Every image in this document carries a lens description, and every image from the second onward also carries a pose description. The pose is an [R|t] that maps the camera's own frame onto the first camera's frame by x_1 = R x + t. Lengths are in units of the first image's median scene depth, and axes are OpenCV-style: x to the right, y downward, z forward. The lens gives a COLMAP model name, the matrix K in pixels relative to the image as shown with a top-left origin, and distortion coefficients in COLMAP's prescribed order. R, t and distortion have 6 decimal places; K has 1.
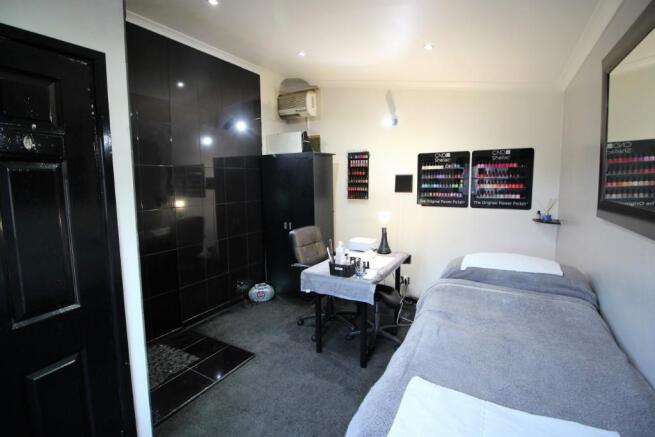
lens RADIAL K [[312.5, 0, 327.1], [0, 312.5, 216.6], [0, 0, 1]] dist [0.005284, 0.000148]
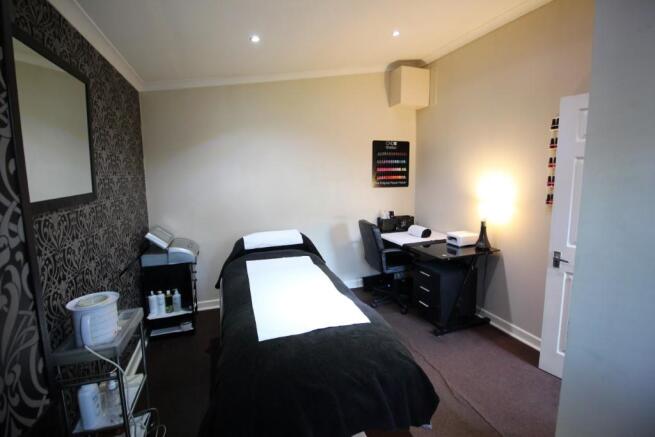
lens RADIAL K [[312.5, 0, 327.5], [0, 312.5, 215.4], [0, 0, 1]] dist [0.005284, 0.000148]
pose [[0.655086, -0.116080, 0.746584, -0.633019], [0.084612, 0.993183, 0.080180, -0.037100], [-0.750802, 0.010645, 0.660442, 0.363778]]
